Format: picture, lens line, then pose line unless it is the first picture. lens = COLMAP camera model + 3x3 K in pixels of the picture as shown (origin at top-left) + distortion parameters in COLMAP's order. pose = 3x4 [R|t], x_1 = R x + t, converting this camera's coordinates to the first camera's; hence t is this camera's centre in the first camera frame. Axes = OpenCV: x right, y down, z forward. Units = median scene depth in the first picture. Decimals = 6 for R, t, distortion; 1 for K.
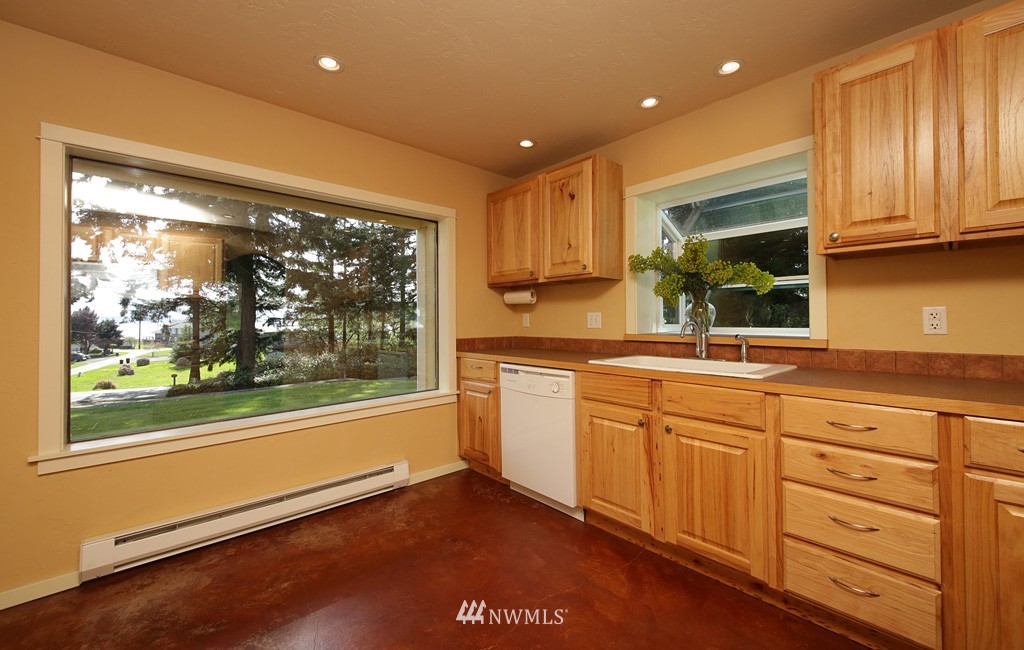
lens RADIAL K [[397.7, 0, 516.7], [0, 397.7, 311.3], [0, 0, 1]] dist [-0.001388, -0.000532]
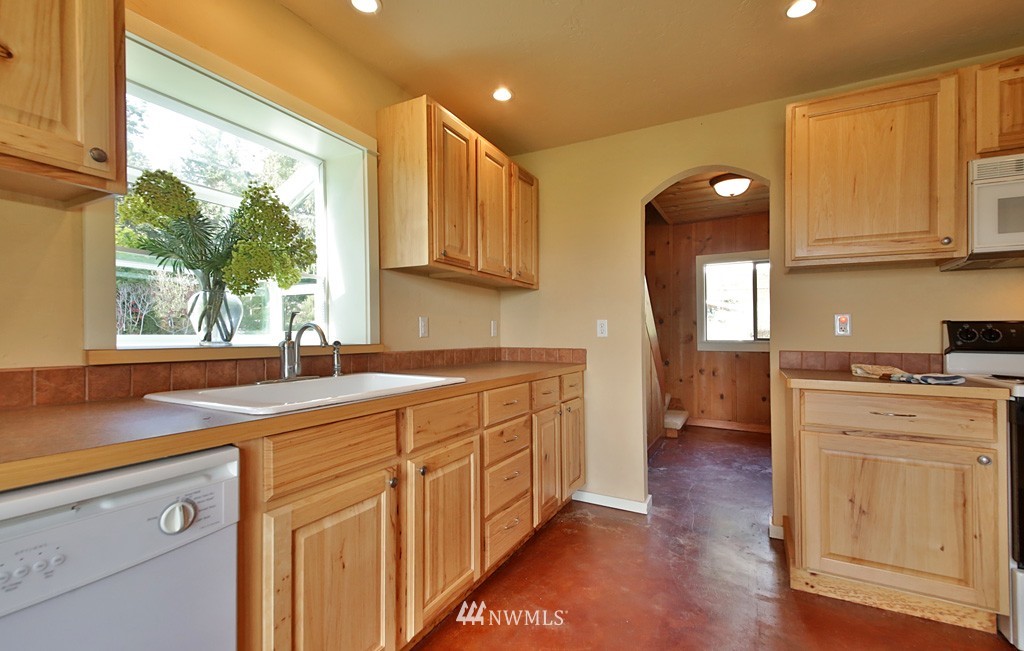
lens RADIAL K [[449.3, 0, 496.2], [0, 449.3, 332.9], [0, 0, 1]] dist [0.026486, -0.006127]
pose [[-0.296708, 0.000478, 0.954968, -0.381361], [-0.026165, 0.999620, -0.008629, 0.042436], [-0.954610, -0.027547, -0.296583, 0.978978]]
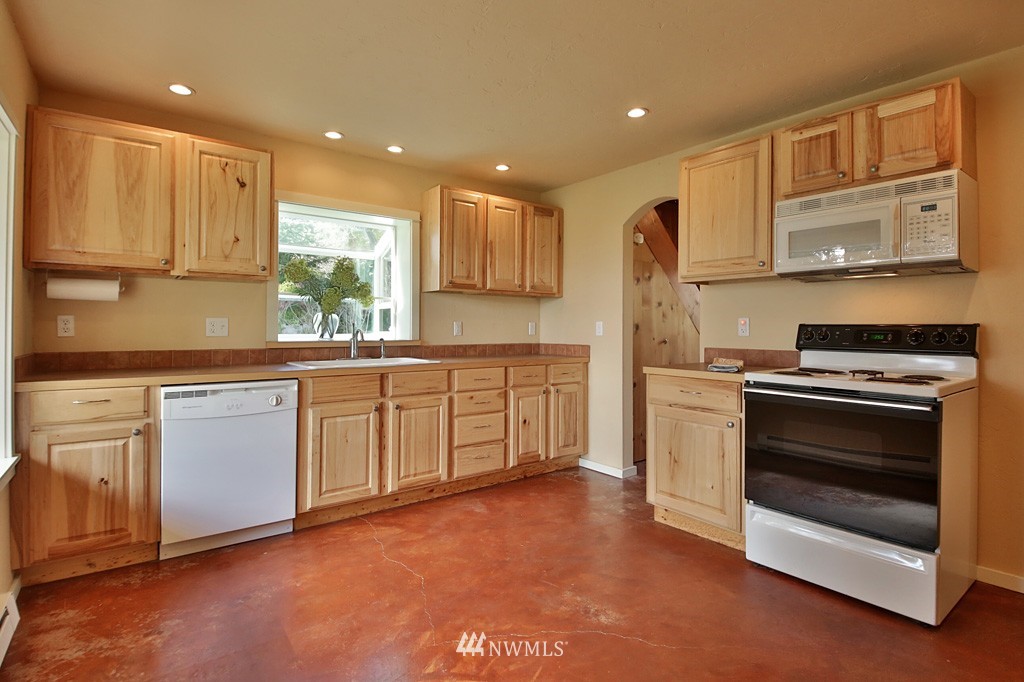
lens RADIAL K [[517.2, 0, 501.9], [0, 517.2, 313.9], [0, 0, 1]] dist [-0.001979, -0.006221]
pose [[0.129775, 0.024969, 0.991229, -1.173184], [-0.024428, 0.999460, -0.021978, 0.003908], [-0.991242, -0.021362, 0.130315, 0.362702]]
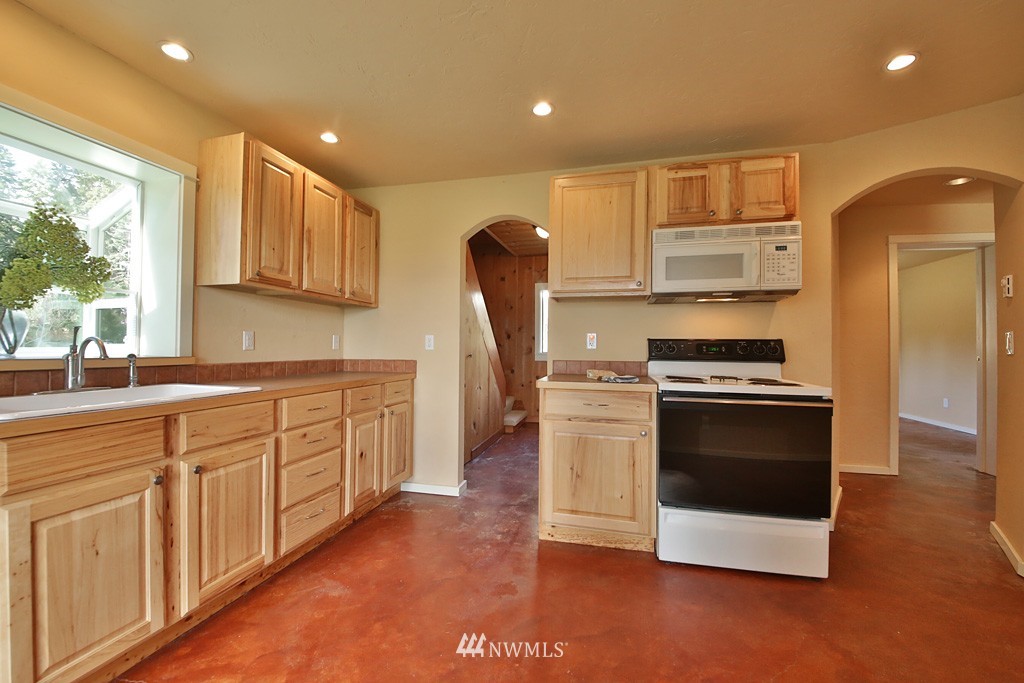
lens RADIAL K [[413.5, 0, 512.0], [0, 413.5, 338.4], [0, 0, 1]] dist [-0.016377, -0.007657]
pose [[-0.529930, 0.013469, 0.847934, -0.578821], [-0.026264, 0.999134, -0.032285, 0.033485], [-0.847635, -0.039379, -0.529117, 0.789909]]
